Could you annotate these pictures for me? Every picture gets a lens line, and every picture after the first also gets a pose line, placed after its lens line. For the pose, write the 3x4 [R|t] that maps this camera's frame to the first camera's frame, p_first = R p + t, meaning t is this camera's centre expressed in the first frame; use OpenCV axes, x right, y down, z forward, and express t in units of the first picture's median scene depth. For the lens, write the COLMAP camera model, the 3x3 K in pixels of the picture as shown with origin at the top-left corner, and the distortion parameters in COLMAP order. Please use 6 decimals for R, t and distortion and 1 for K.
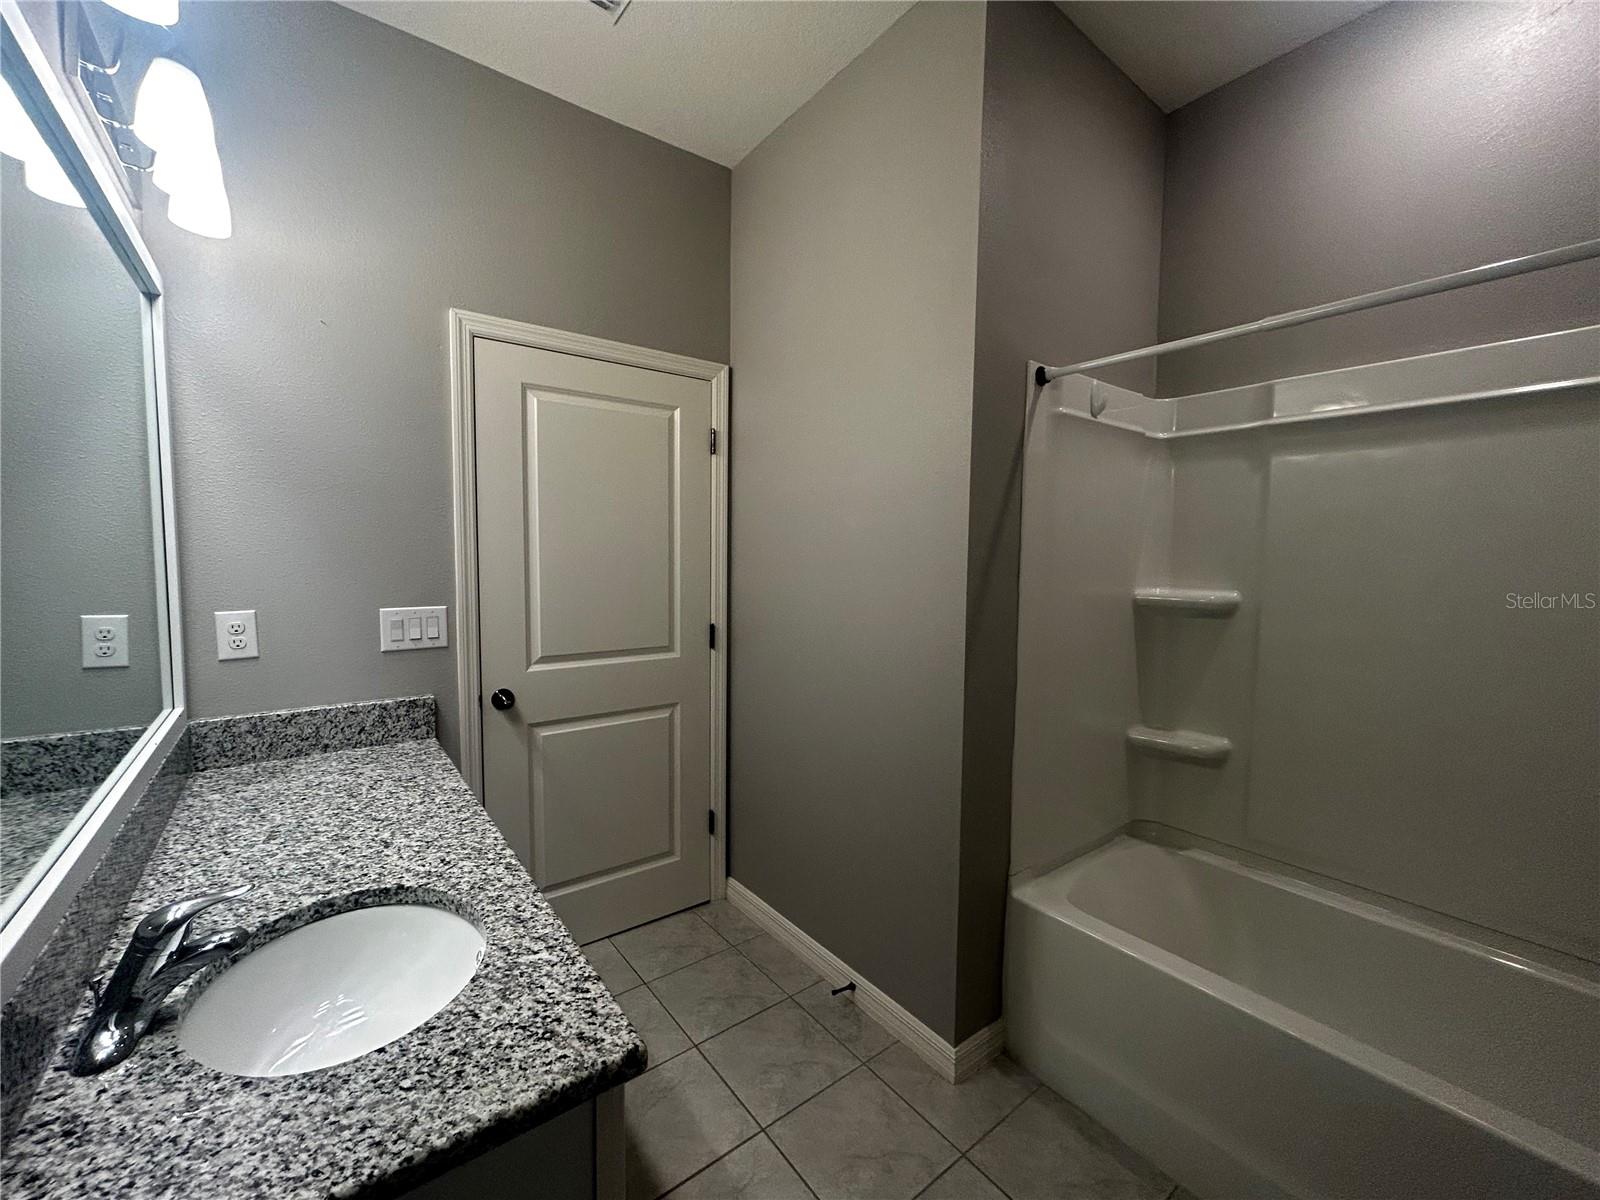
lens RADIAL K [[651.9, 0, 801.5], [0, 651.9, 598.3], [0, 0, 1]] dist [0.000590, 0.000866]
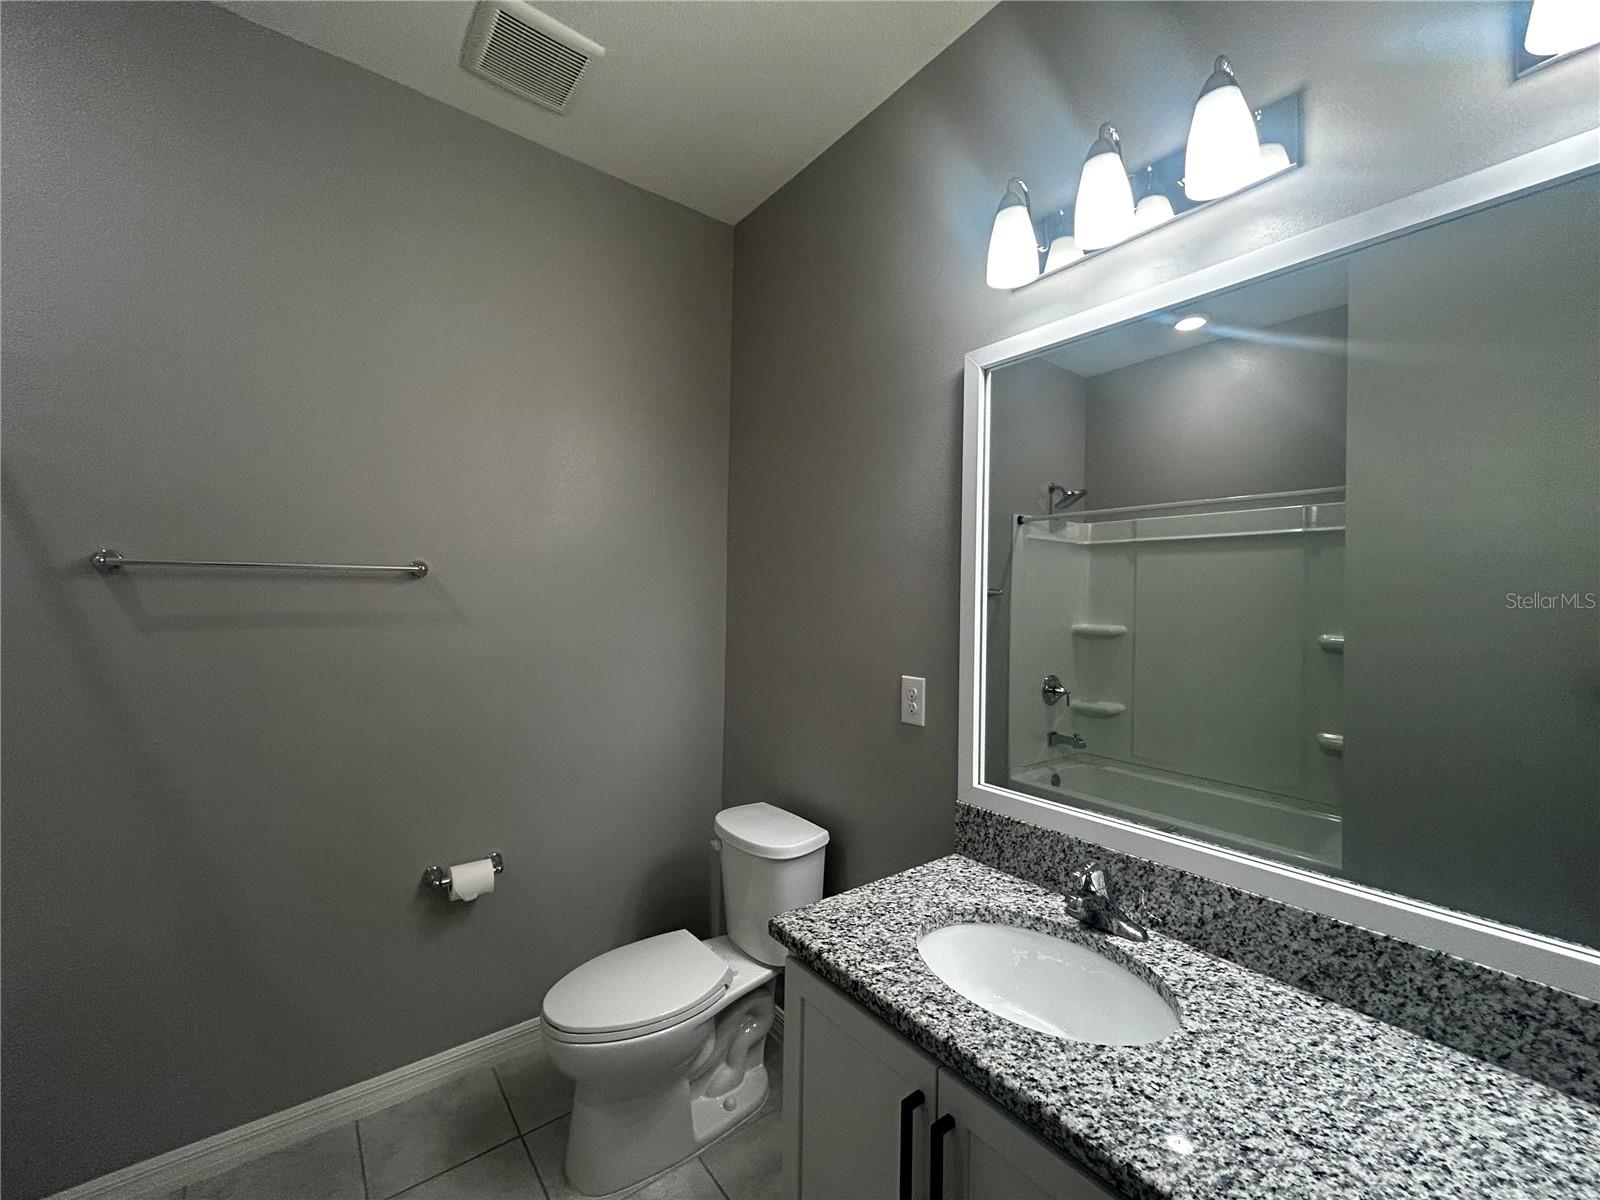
lens RADIAL K [[651.9, 0, 798.4], [0, 651.9, 597.5], [0, 0, 1]] dist [0.000590, 0.000866]
pose [[-0.999562, -0.029441, -0.003068, -0.110061], [-0.029578, 0.997452, 0.064923, -0.083665], [0.001149, 0.064985, -0.997886, 1.001144]]
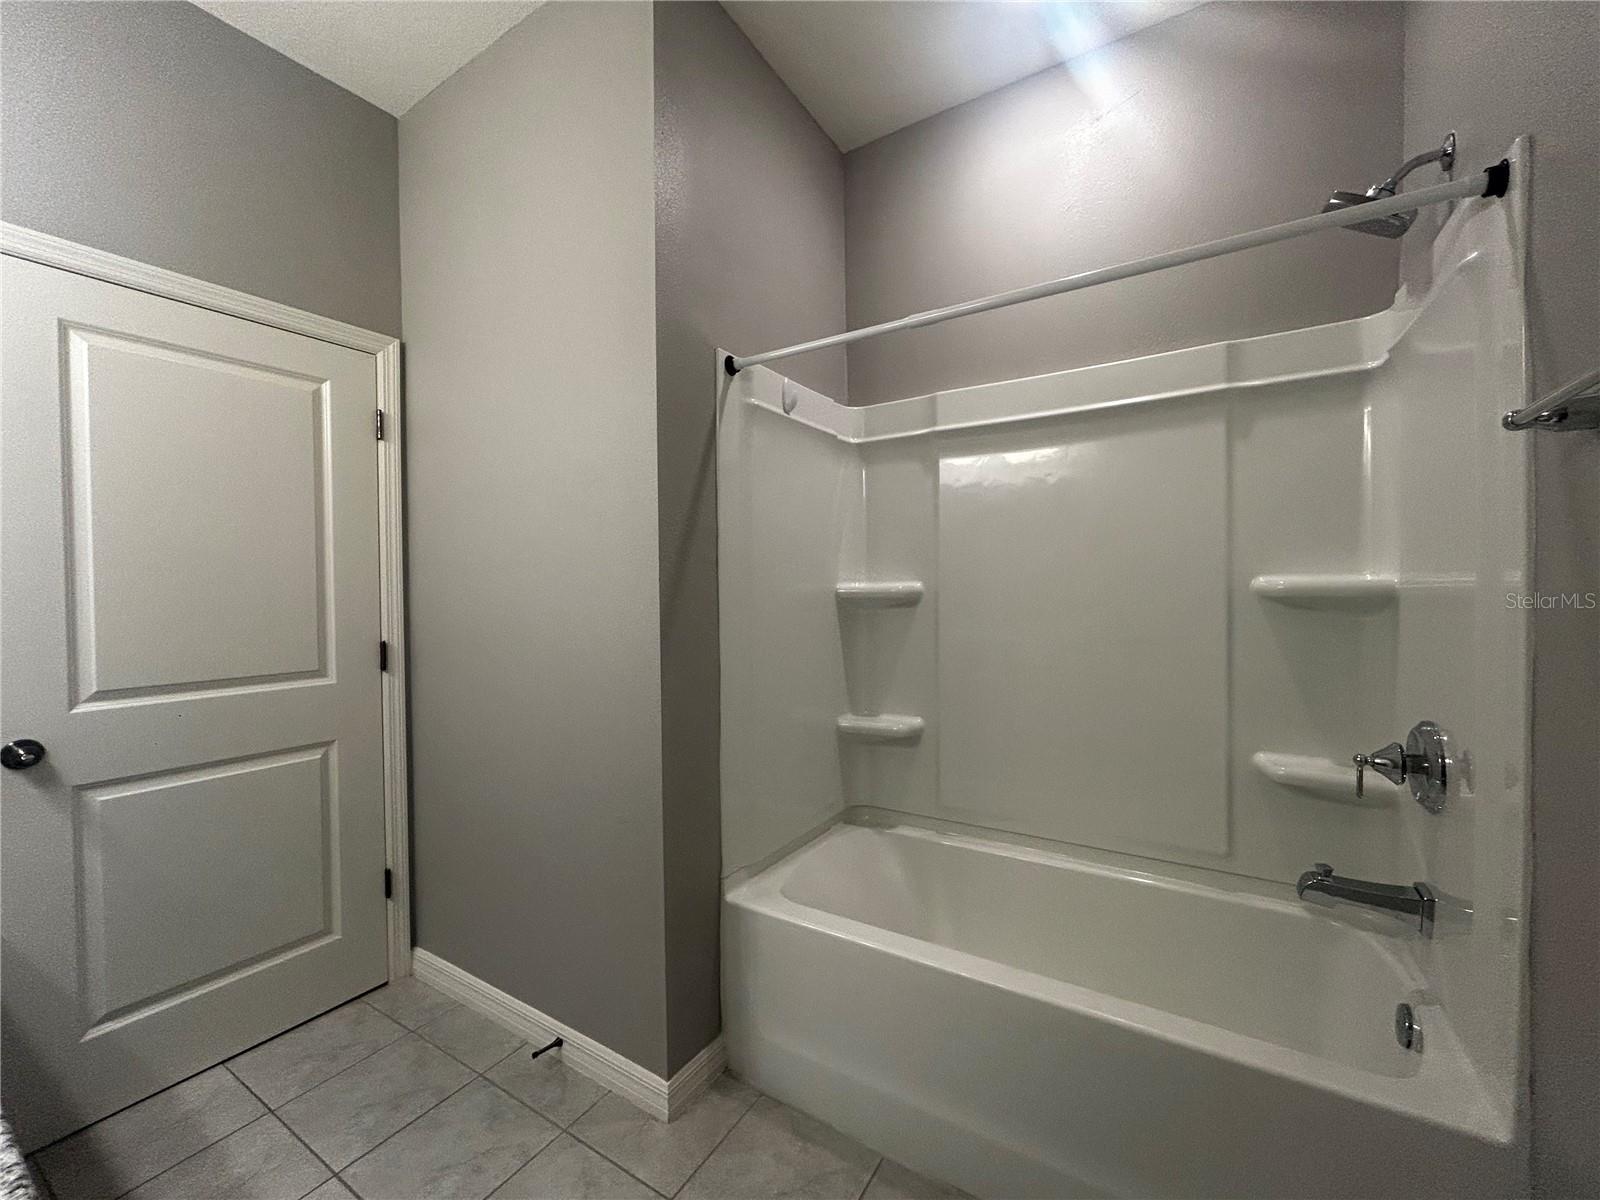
lens RADIAL K [[651.9, 0, 801.5], [0, 651.9, 598.1], [0, 0, 1]] dist [0.000590, 0.000866]
pose [[0.938115, -0.026320, 0.345321, 0.101818], [0.044665, 0.997976, -0.045276, 0.059340], [-0.343430, 0.057898, 0.937392, 0.039478]]
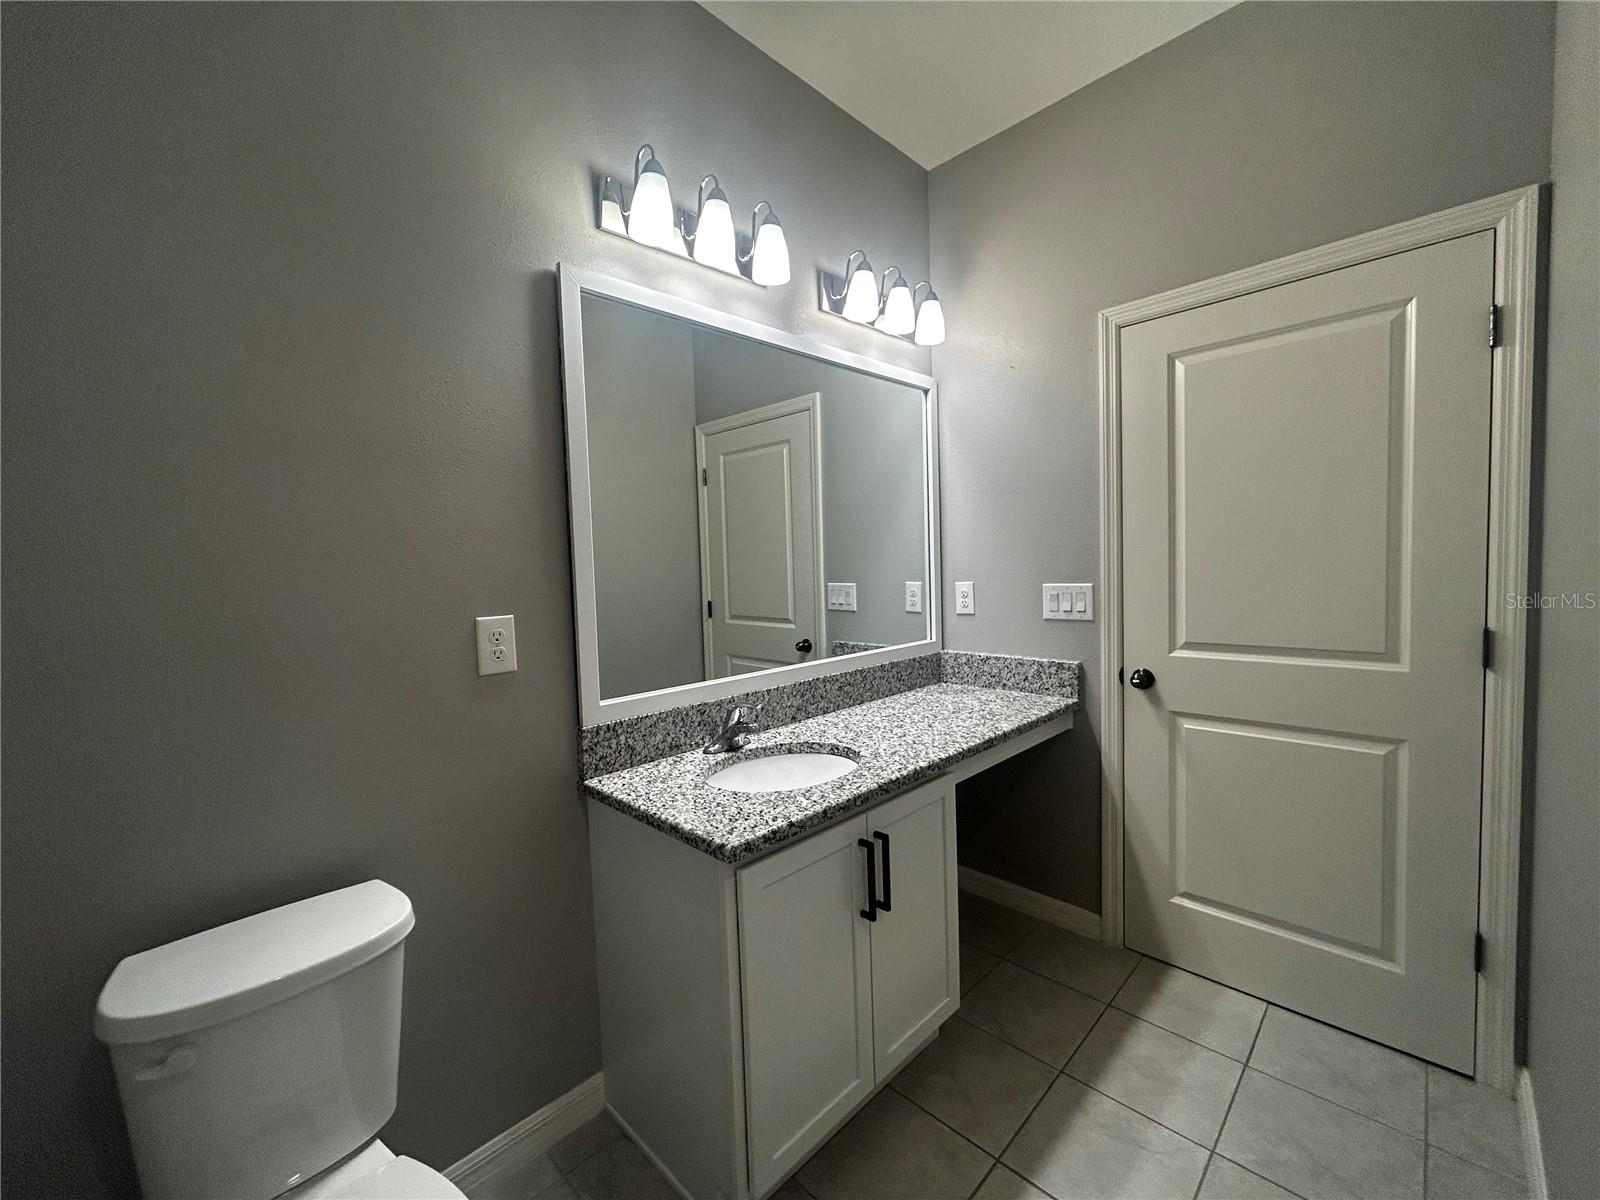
lens RADIAL K [[651.9, 0, 803.4], [0, 651.9, 597.8], [0, 0, 1]] dist [0.000590, 0.000866]
pose [[0.136599, 0.034322, -0.990032, 0.493430], [-0.037205, 0.998872, 0.029495, 0.021749], [0.989928, 0.032805, 0.137722, 0.368928]]
